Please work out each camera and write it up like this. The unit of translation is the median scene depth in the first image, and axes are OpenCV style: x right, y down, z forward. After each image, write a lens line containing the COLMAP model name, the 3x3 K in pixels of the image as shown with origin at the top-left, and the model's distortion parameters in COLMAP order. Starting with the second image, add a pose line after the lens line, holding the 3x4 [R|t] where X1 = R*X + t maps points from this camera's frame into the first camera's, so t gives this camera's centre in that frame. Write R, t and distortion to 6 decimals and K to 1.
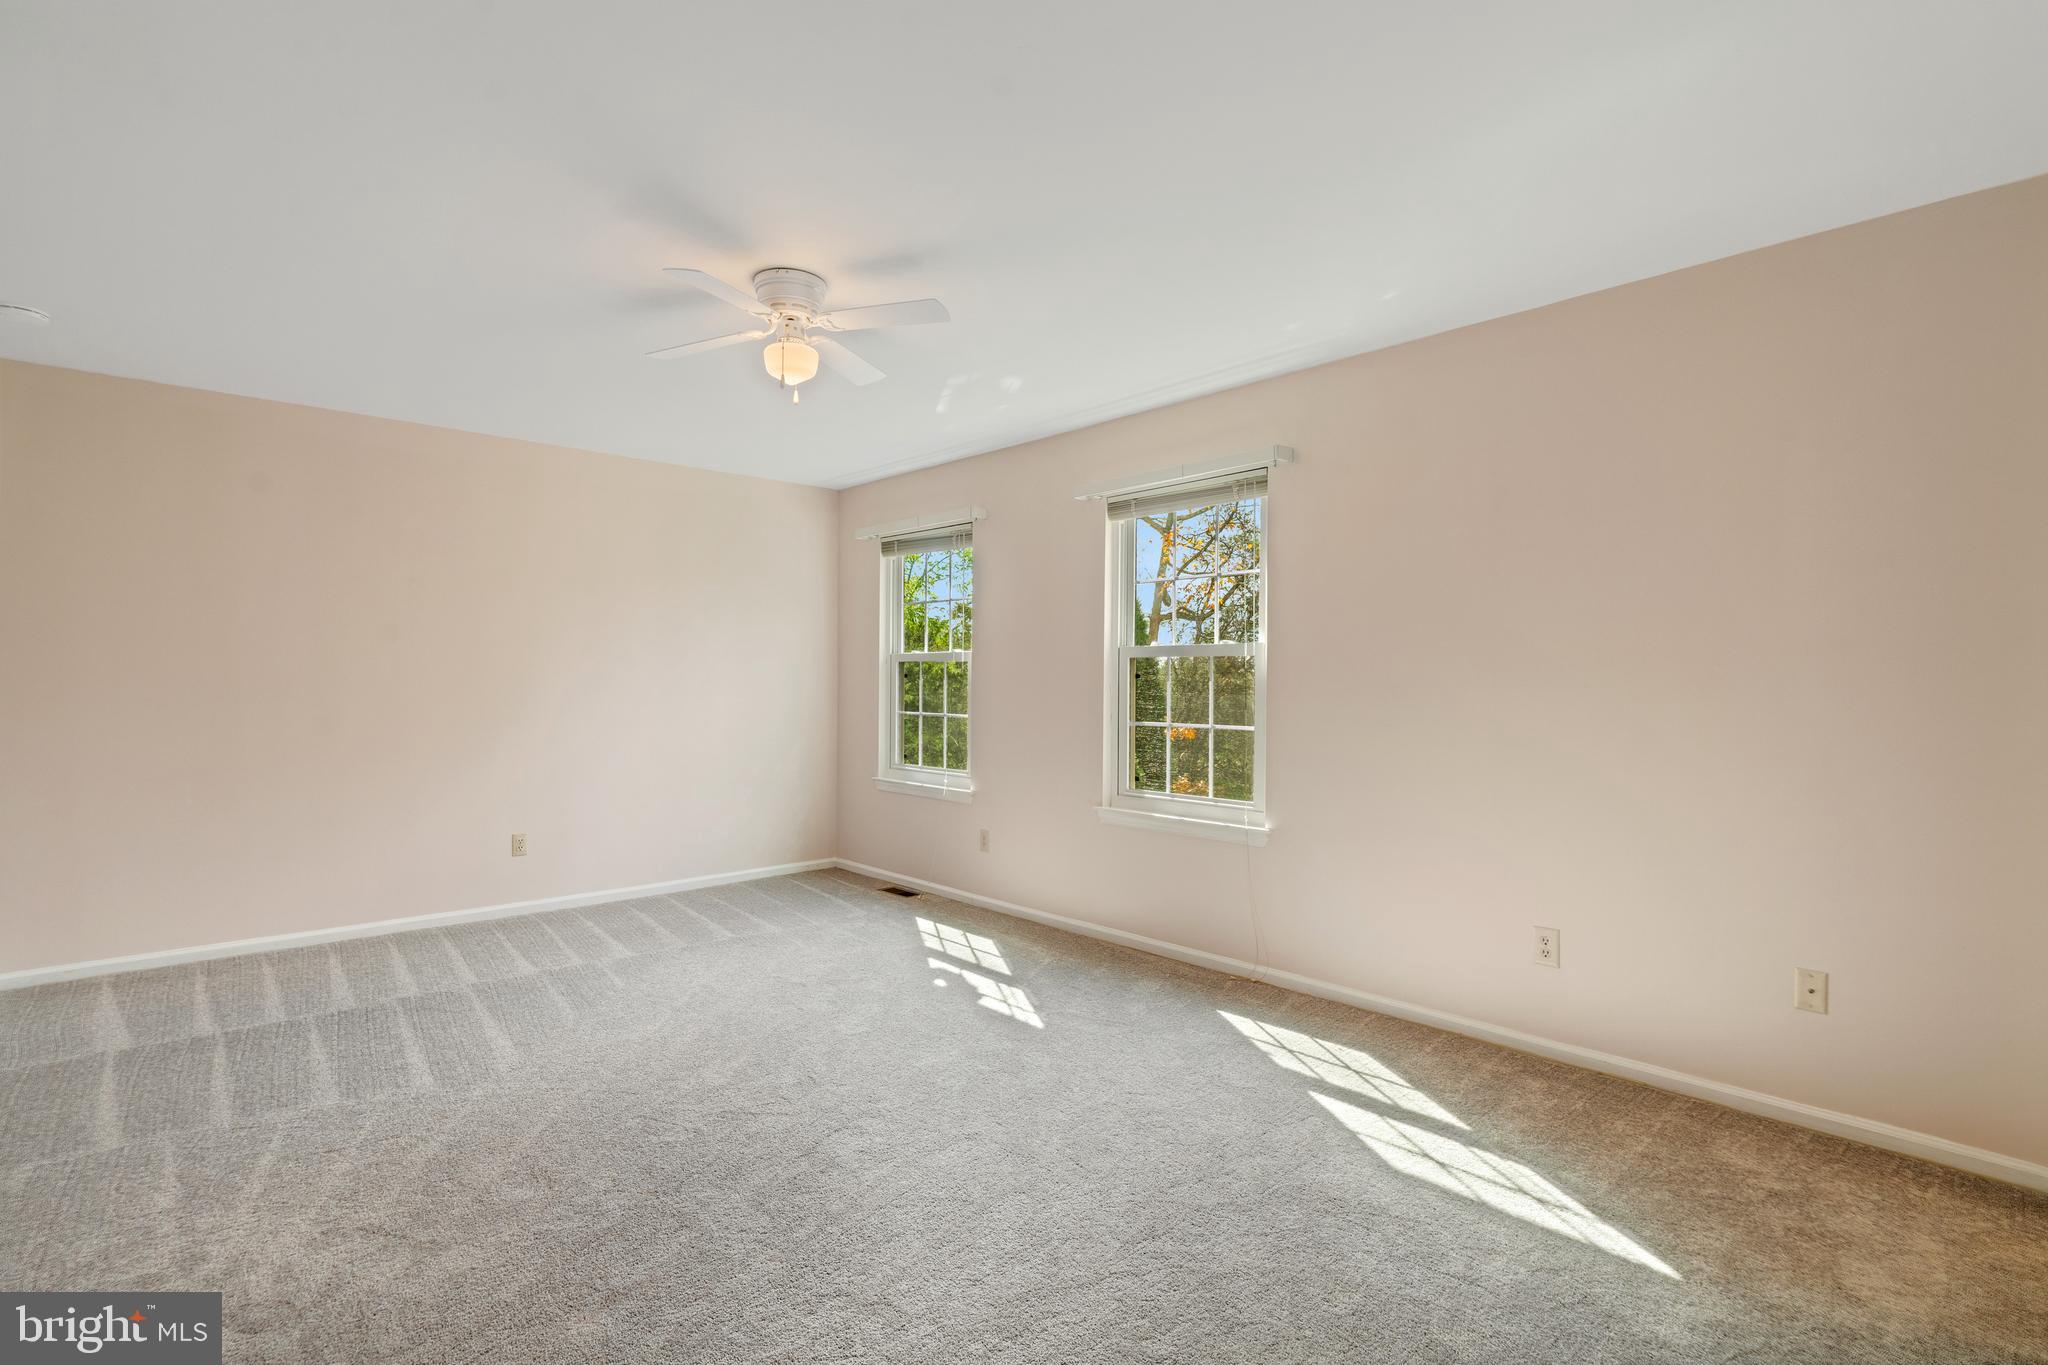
lens RADIAL K [[937.5, 0, 1024.8], [0, 937.5, 665.2], [0, 0, 1]] dist [-0.001004, 0.000048]
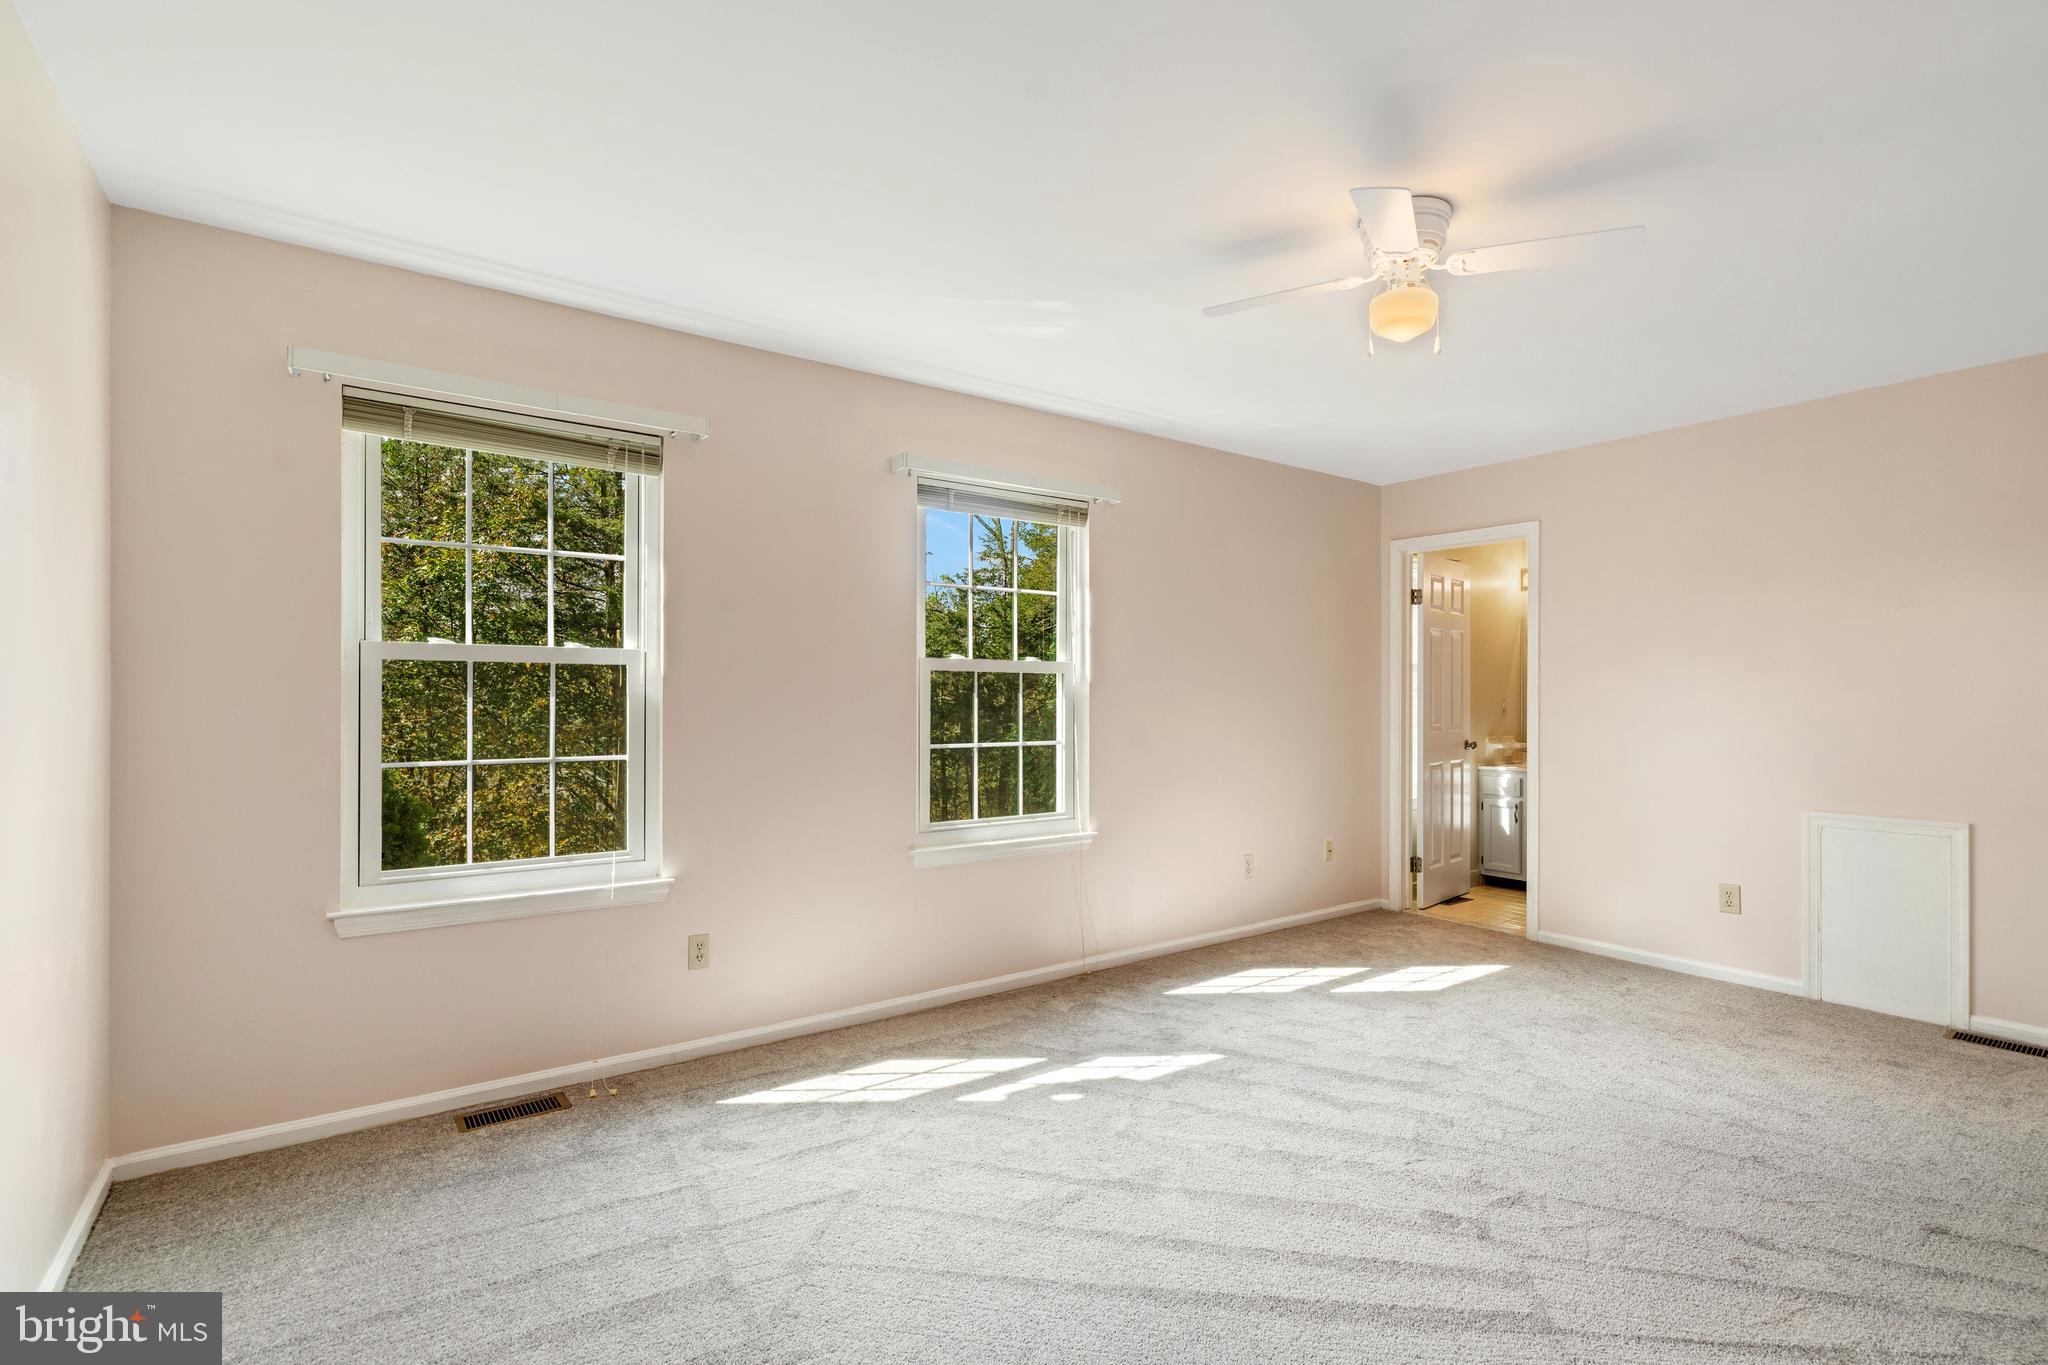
lens RADIAL K [[976.7, 0, 995.2], [0, 976.7, 680.6], [0, 0, 1]] dist [-0.003467, 0.008133]
pose [[0.134404, 0.014220, 0.990825, -0.809371], [-0.014443, 0.999819, -0.012390, 0.012103], [-0.990821, -0.012645, 0.134585, 0.873671]]
